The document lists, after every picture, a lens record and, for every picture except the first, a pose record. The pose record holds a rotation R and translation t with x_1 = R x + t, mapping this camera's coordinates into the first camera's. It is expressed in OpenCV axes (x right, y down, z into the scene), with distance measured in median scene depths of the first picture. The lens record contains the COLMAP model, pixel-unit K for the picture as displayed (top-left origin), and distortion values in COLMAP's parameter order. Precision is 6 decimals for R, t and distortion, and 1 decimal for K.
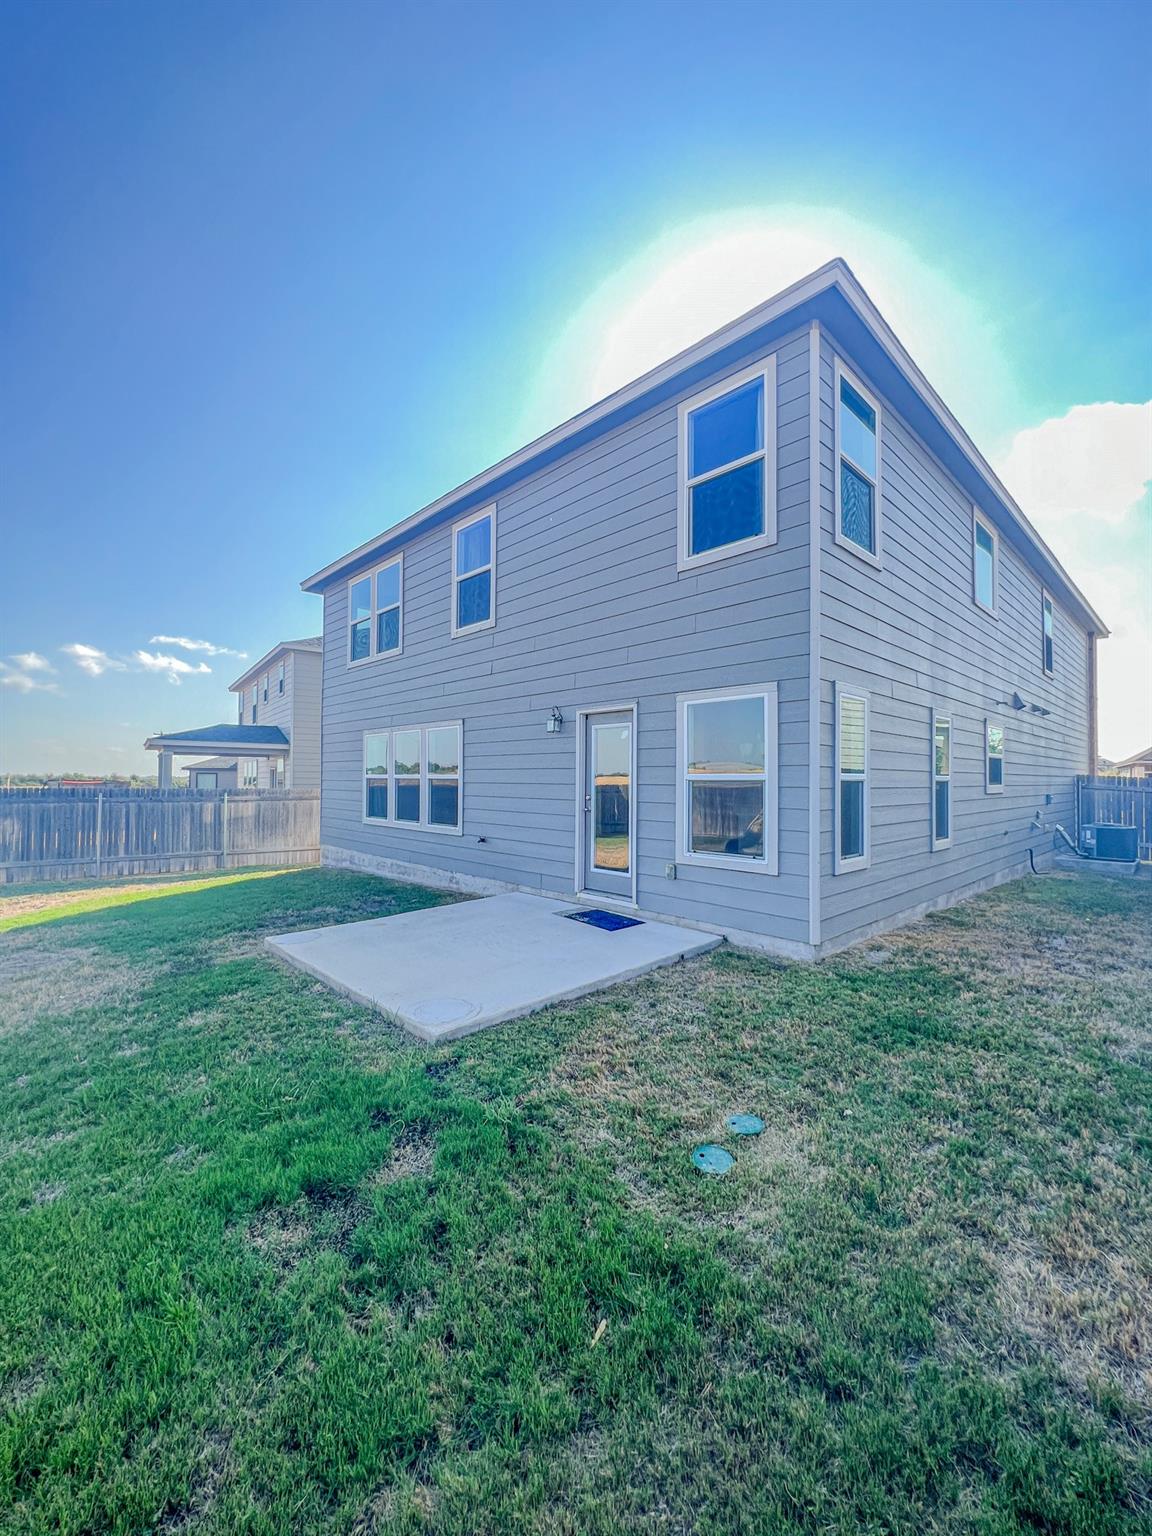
lens RADIAL K [[619.2, 0, 573.6], [0, 619.2, 767.9], [0, 0, 1]] dist [-0.004057, 0.000744]
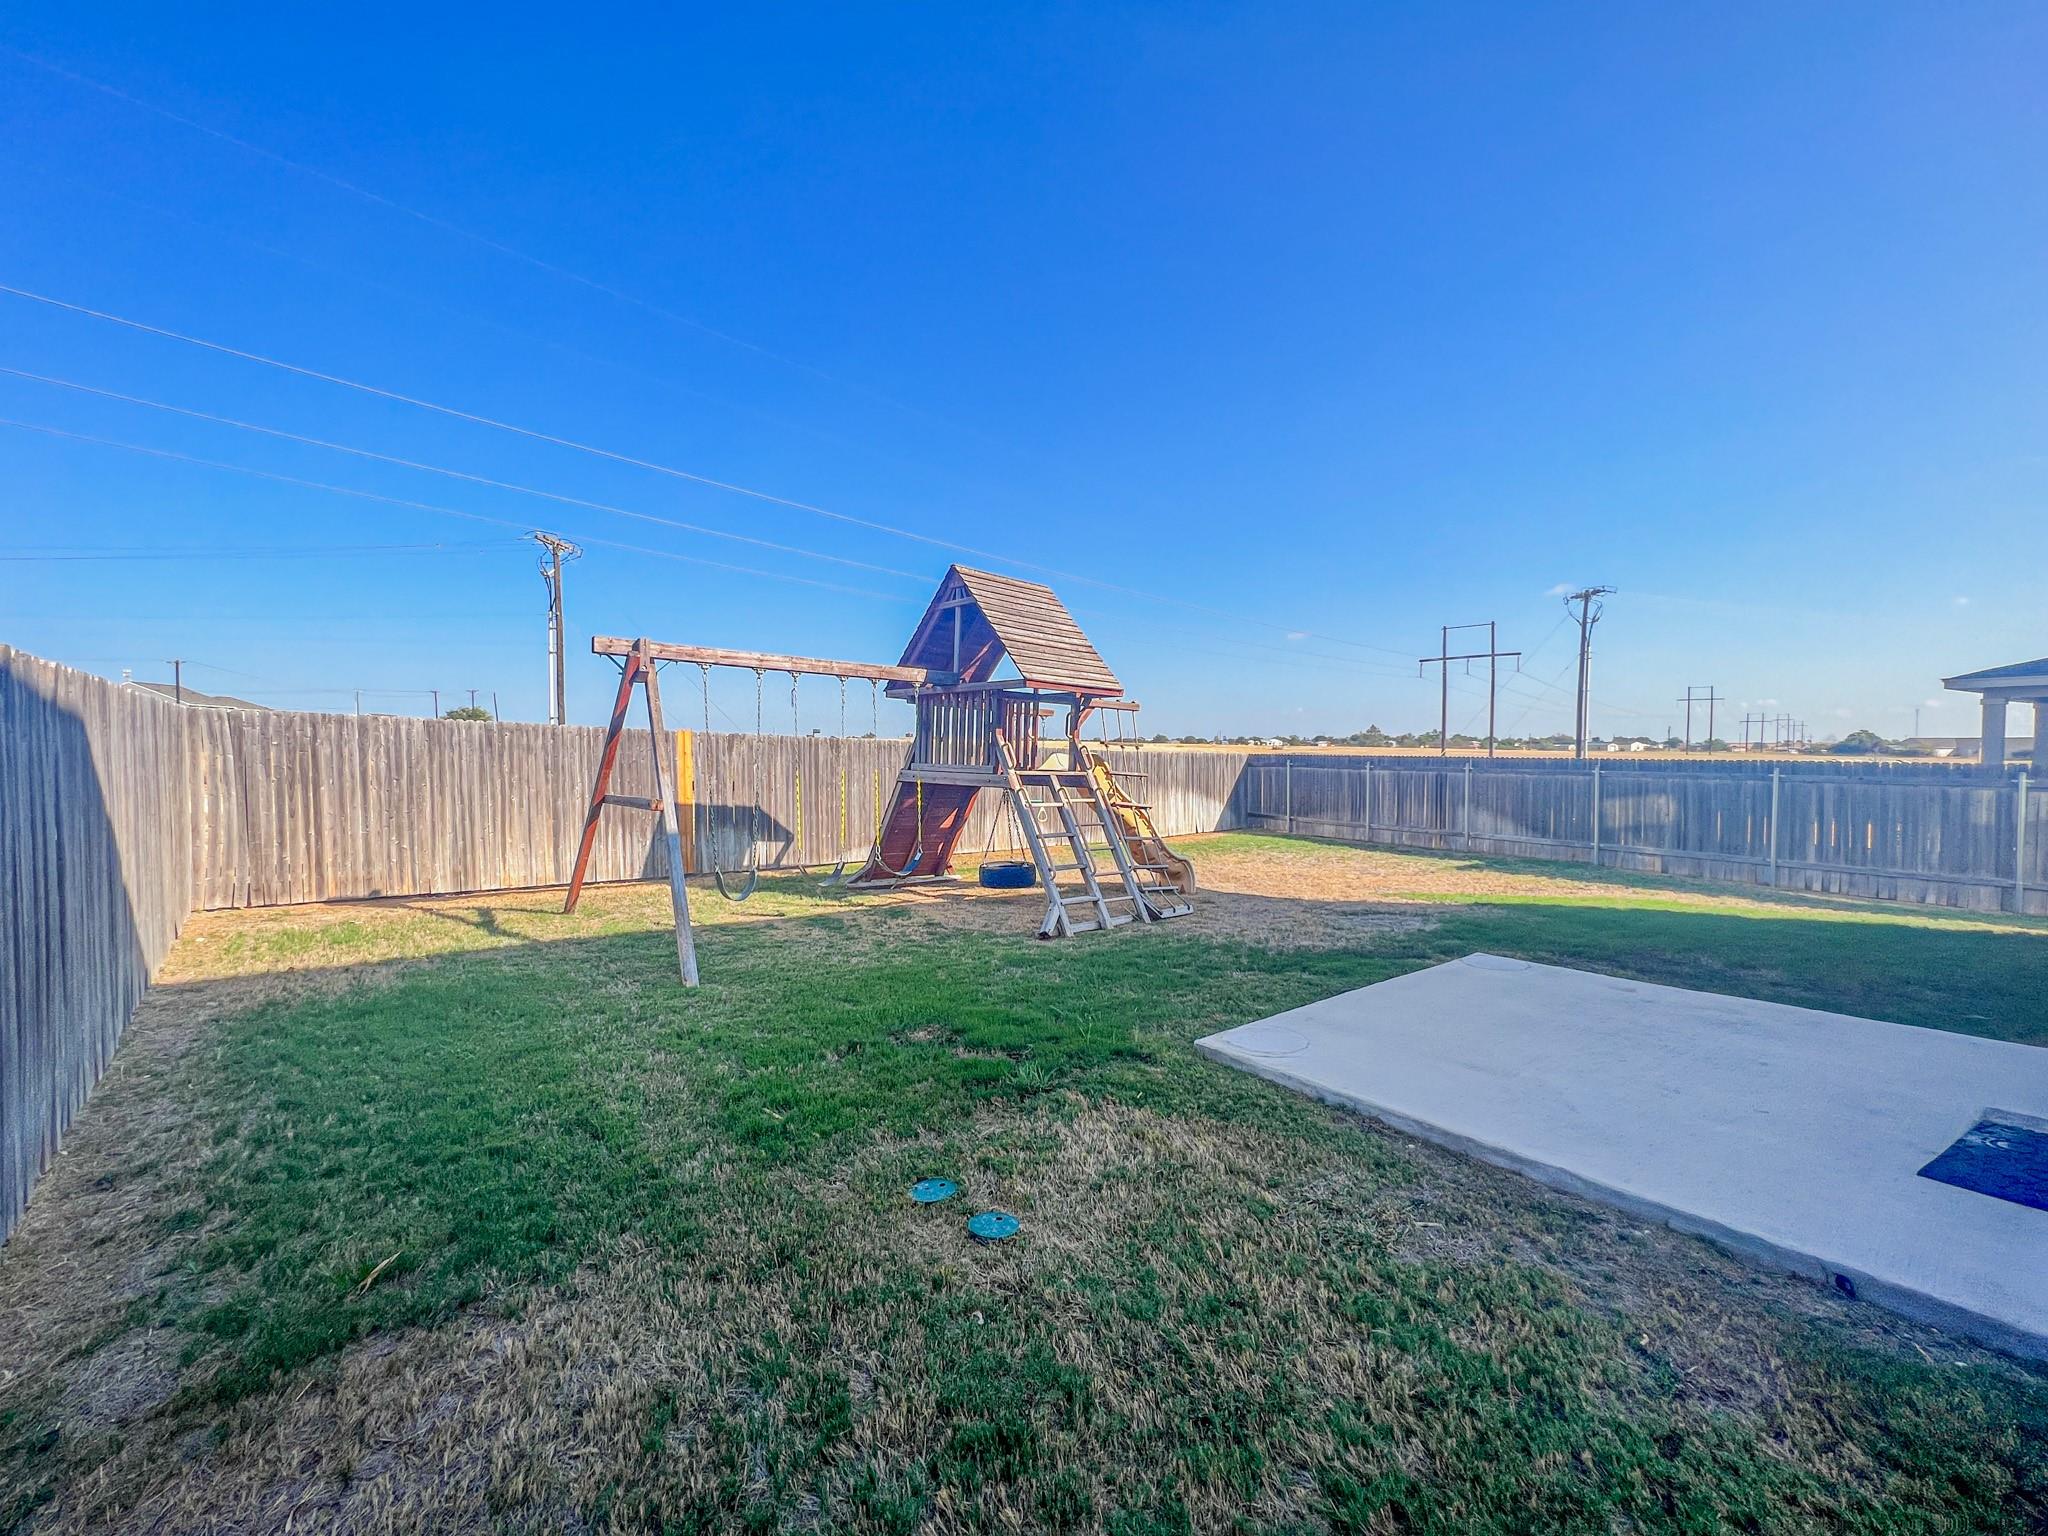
lens RADIAL K [[825.6, 0, 1020.6], [0, 825.6, 774.2], [0, 0, 1]] dist [-0.004057, 0.000744]
pose [[-0.121639, 0.026131, -0.992230, 0.273120], [0.021822, 0.999482, 0.023647, 0.007256], [0.992335, -0.018776, -0.122146, 0.262607]]
